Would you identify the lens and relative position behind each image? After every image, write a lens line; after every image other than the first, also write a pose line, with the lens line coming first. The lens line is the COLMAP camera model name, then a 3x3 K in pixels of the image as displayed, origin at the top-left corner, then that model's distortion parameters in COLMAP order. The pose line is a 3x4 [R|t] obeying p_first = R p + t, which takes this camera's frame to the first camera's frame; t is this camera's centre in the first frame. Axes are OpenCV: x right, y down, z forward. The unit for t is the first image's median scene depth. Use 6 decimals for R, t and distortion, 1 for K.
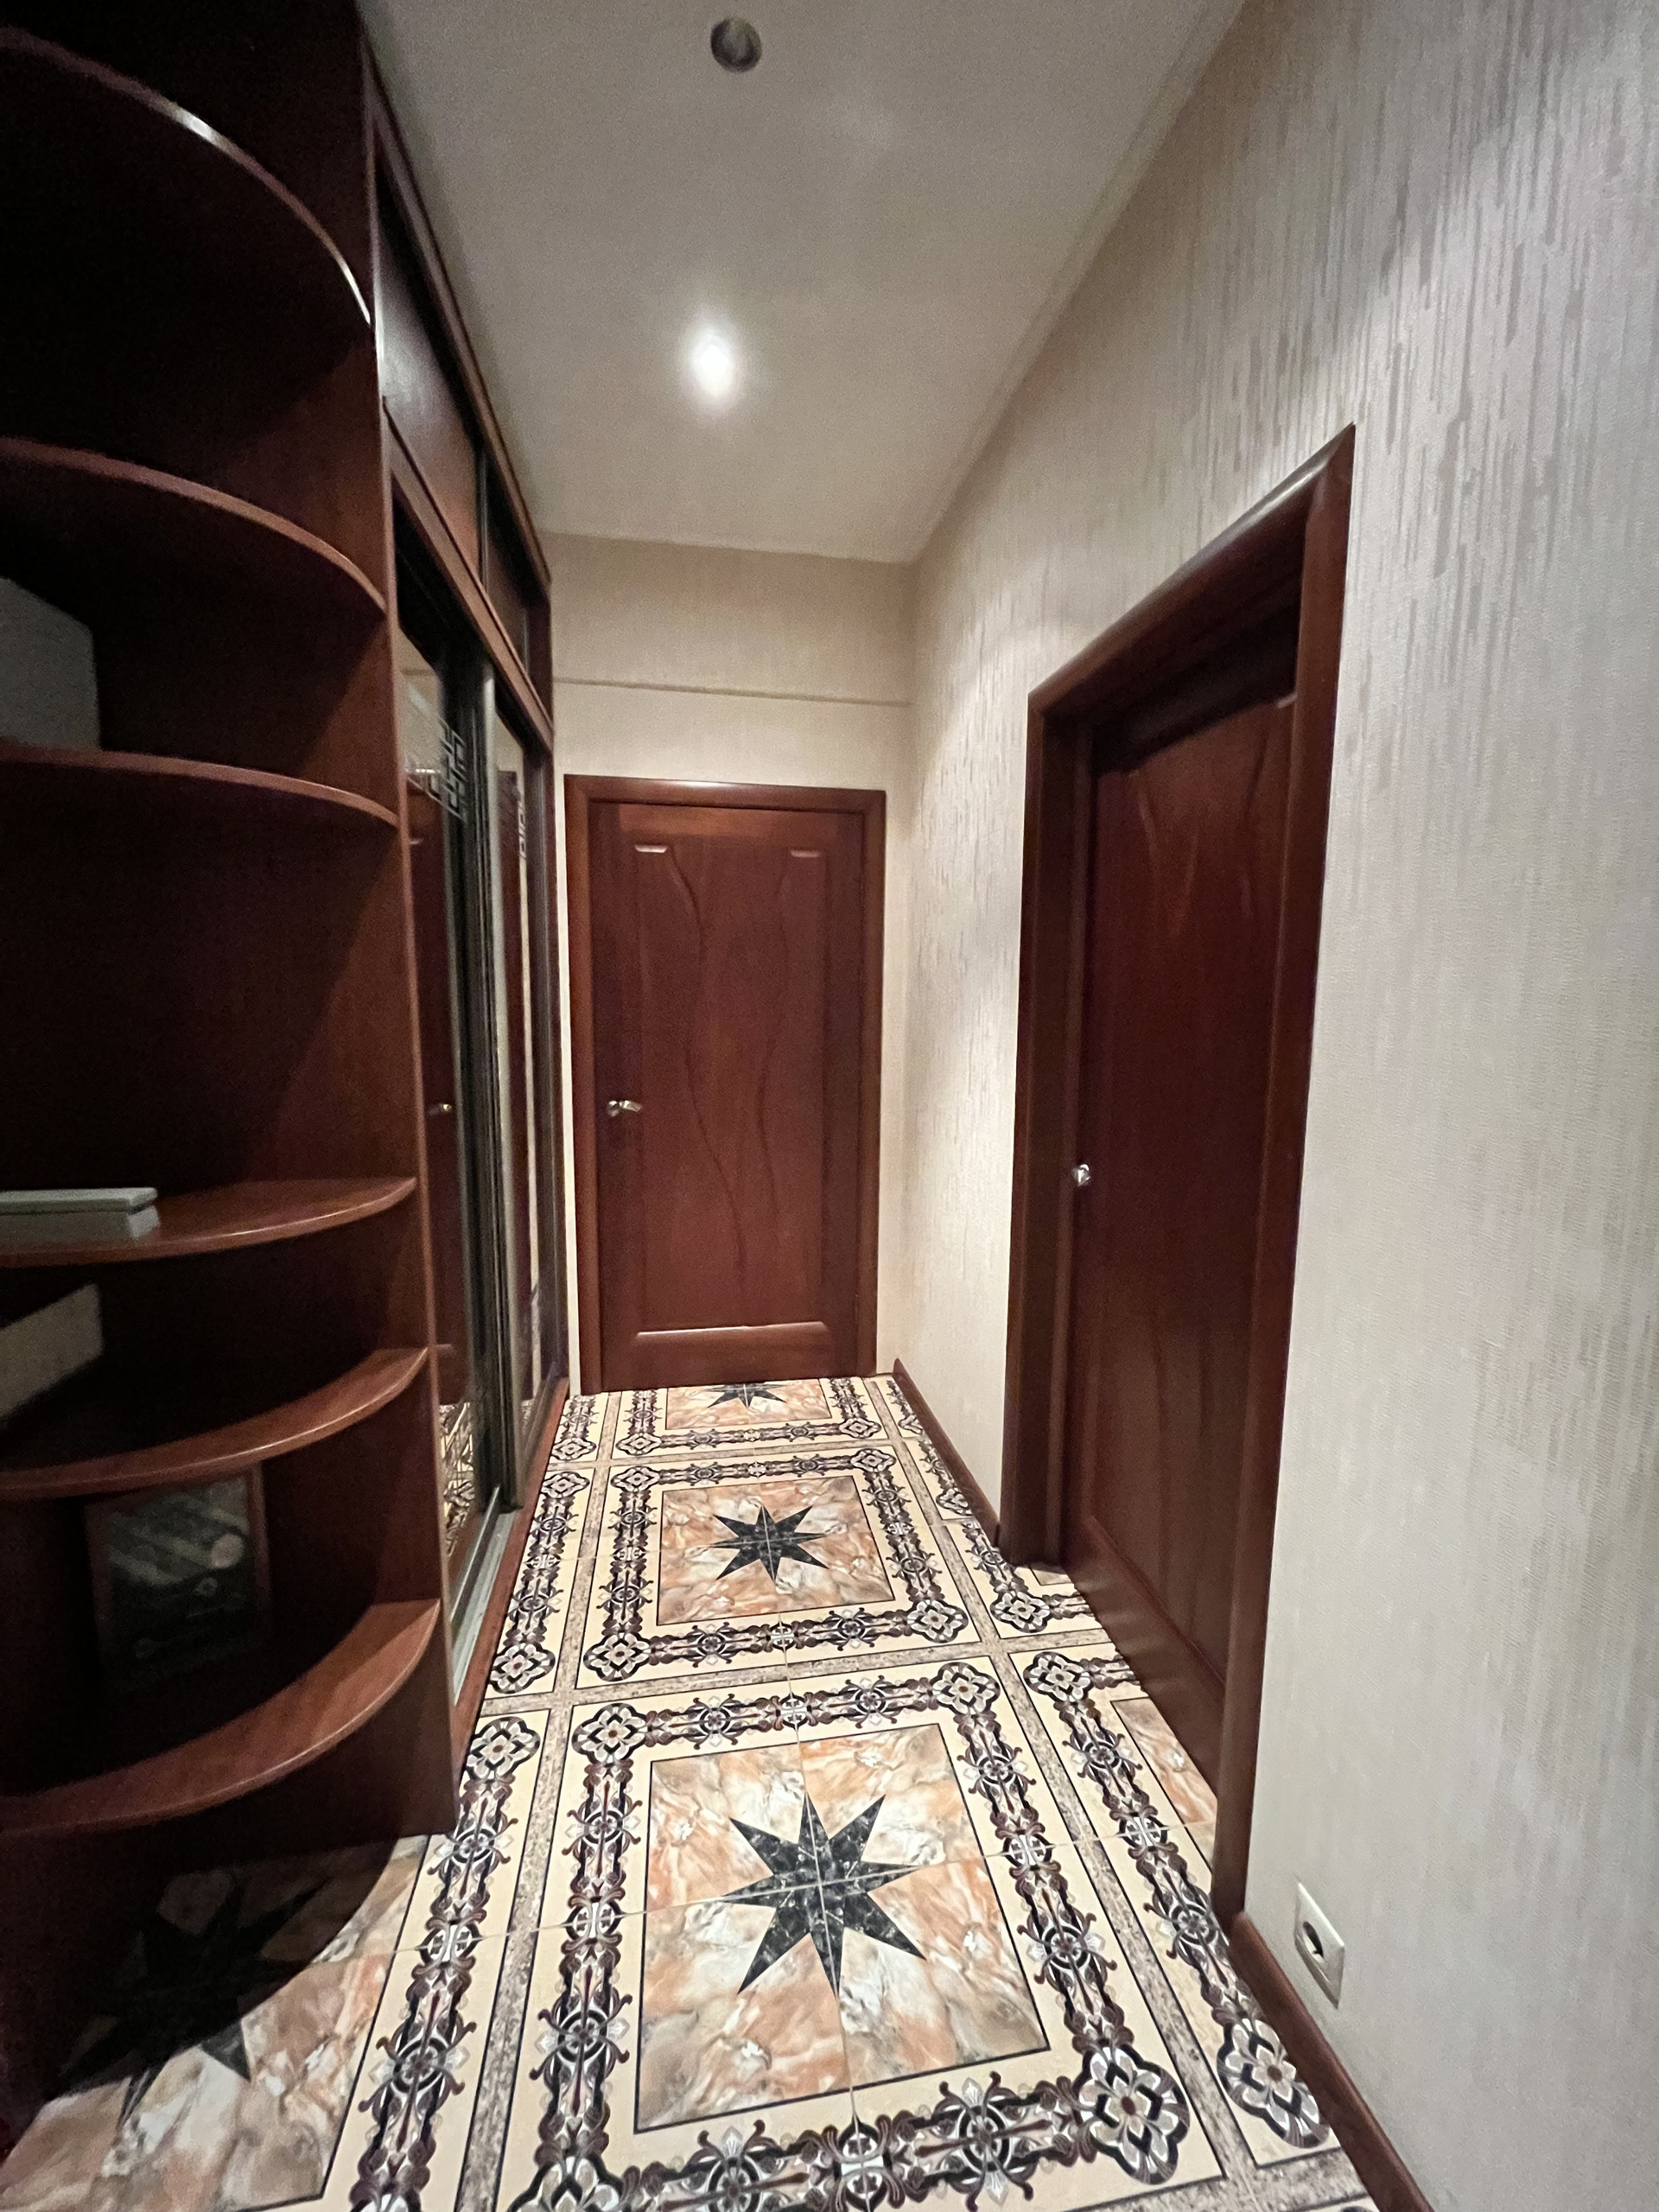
lens RADIAL K [[893.4, 0, 841.7], [0, 893.4, 1103.1], [0, 0, 1]] dist [-0.000193, 0.000527]
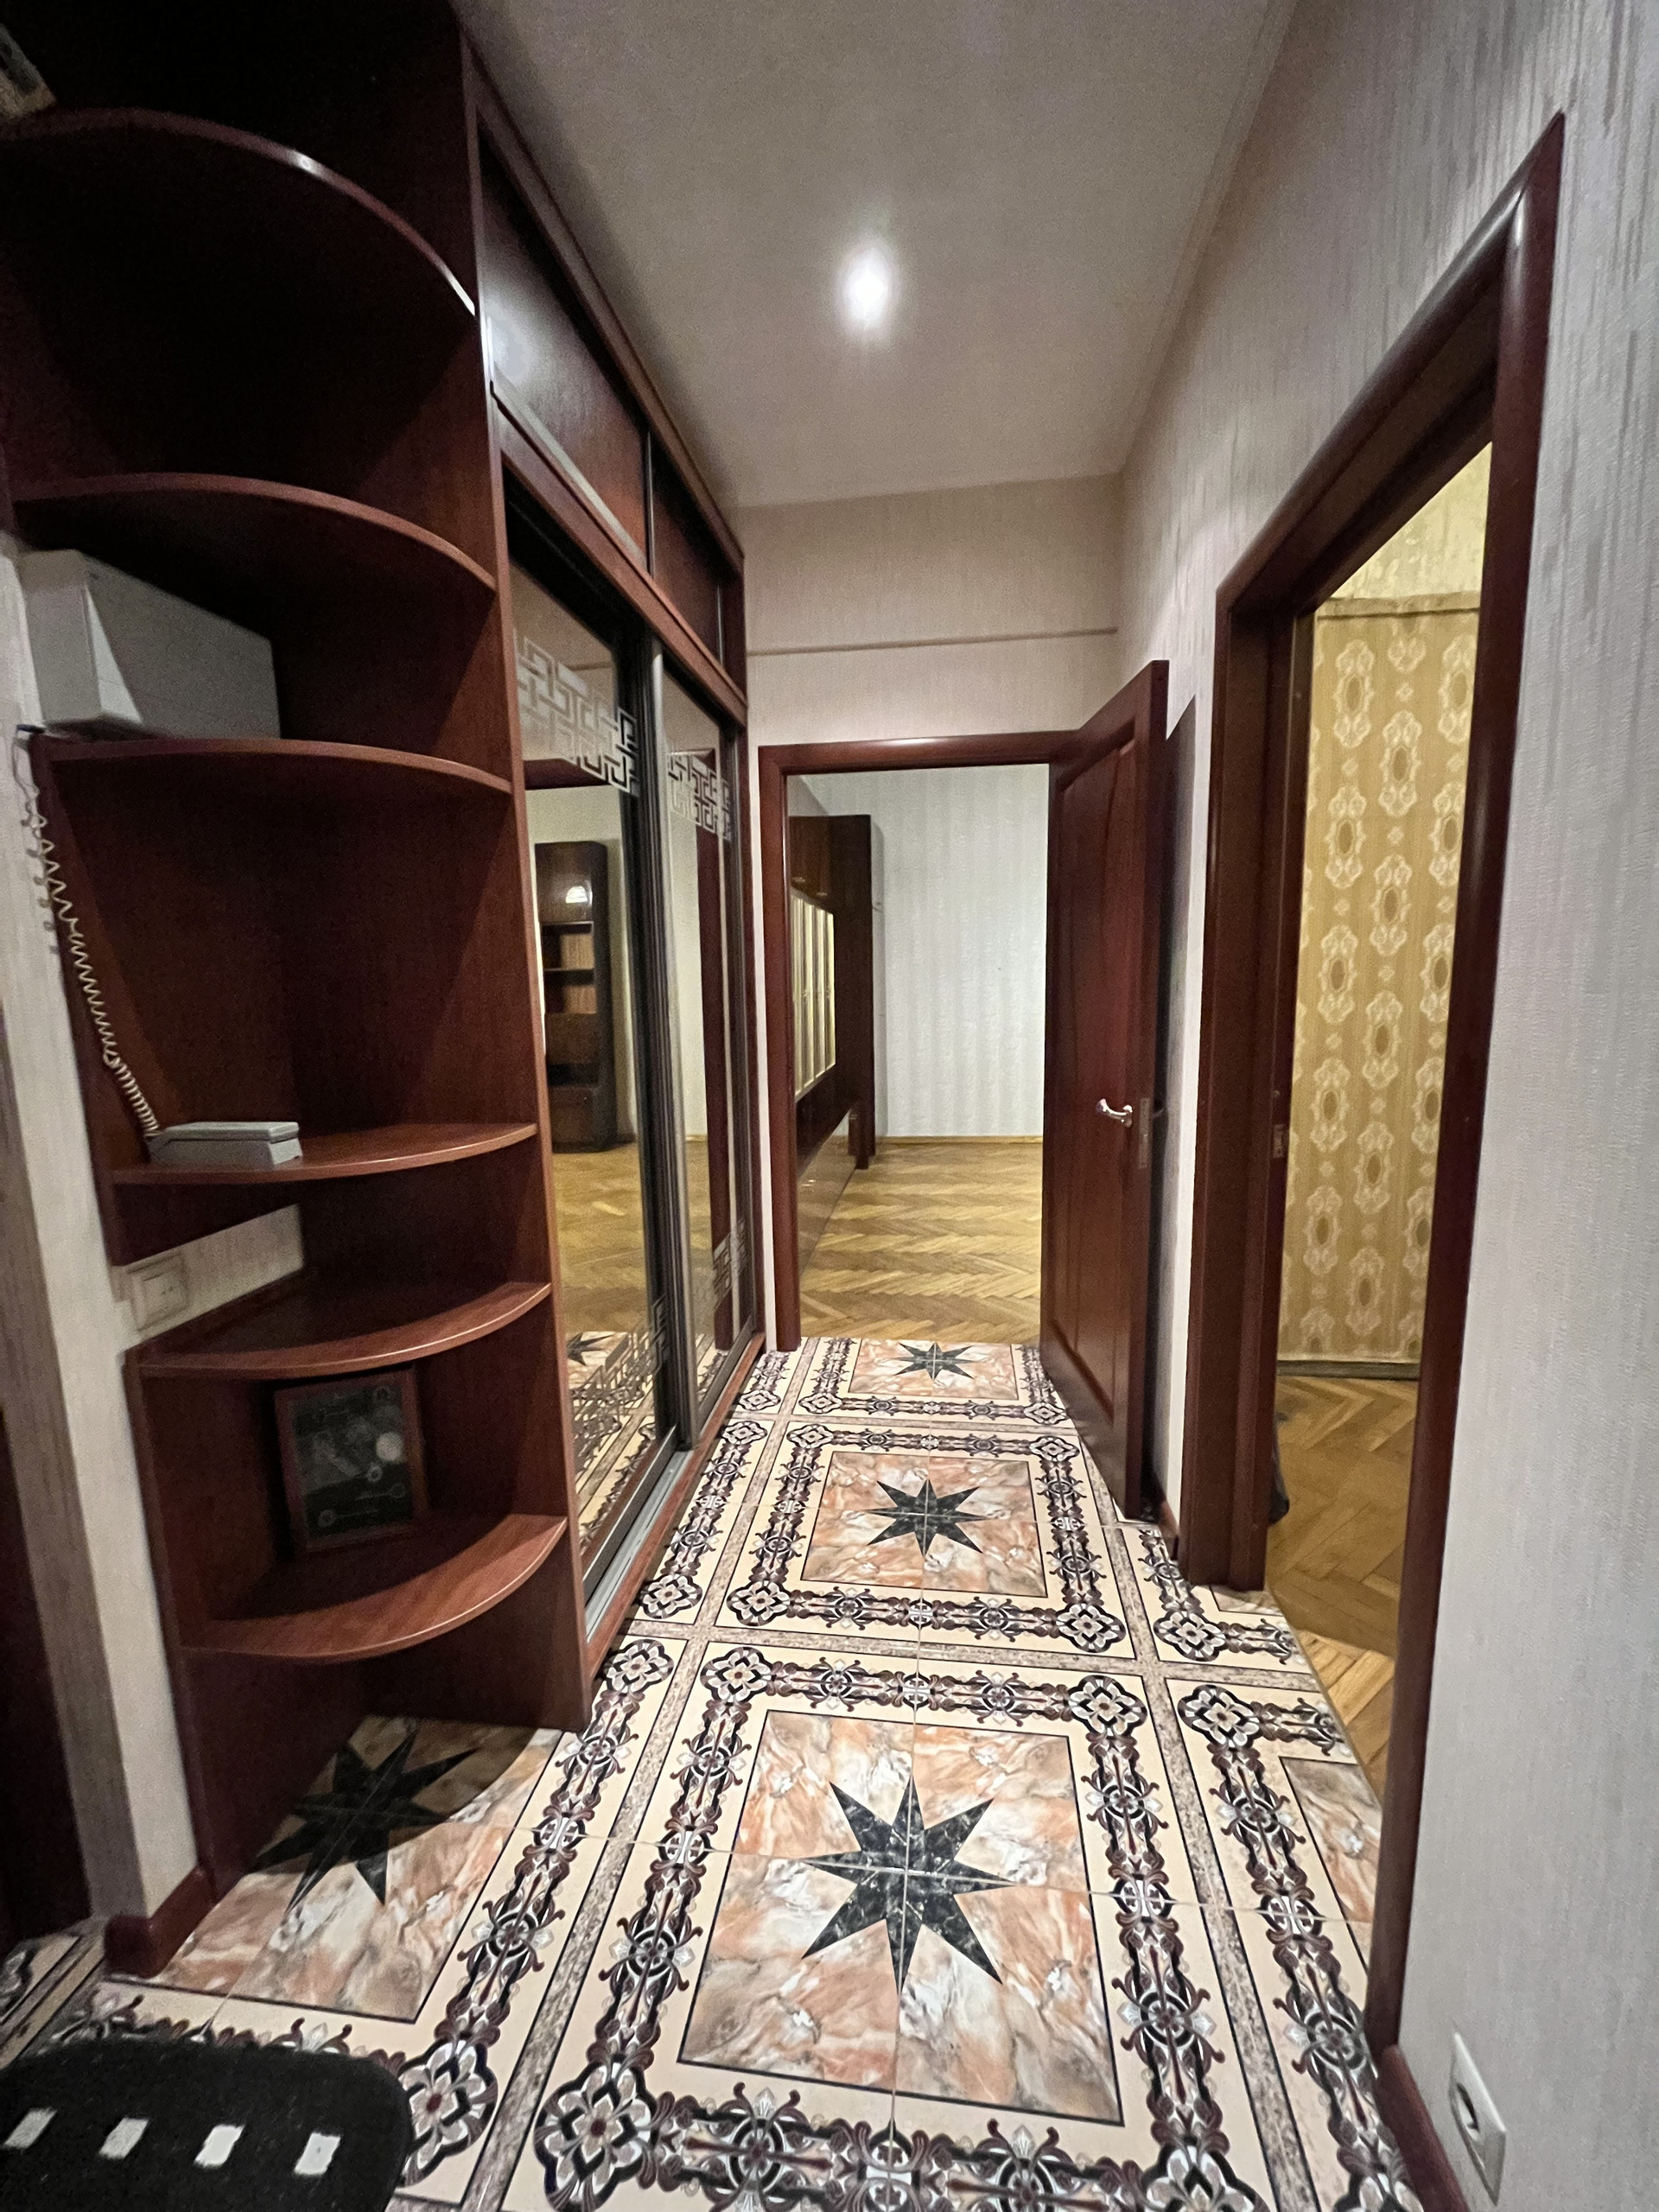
lens RADIAL K [[893.4, 0, 841.7], [0, 893.4, 1103.1], [0, 0, 1]] dist [-0.000193, 0.000527]
pose [[0.955287, 0.015590, -0.295269, 0.151205], [-0.008312, 0.999630, 0.025888, 0.021955], [0.295563, -0.022276, 0.955063, 0.070674]]
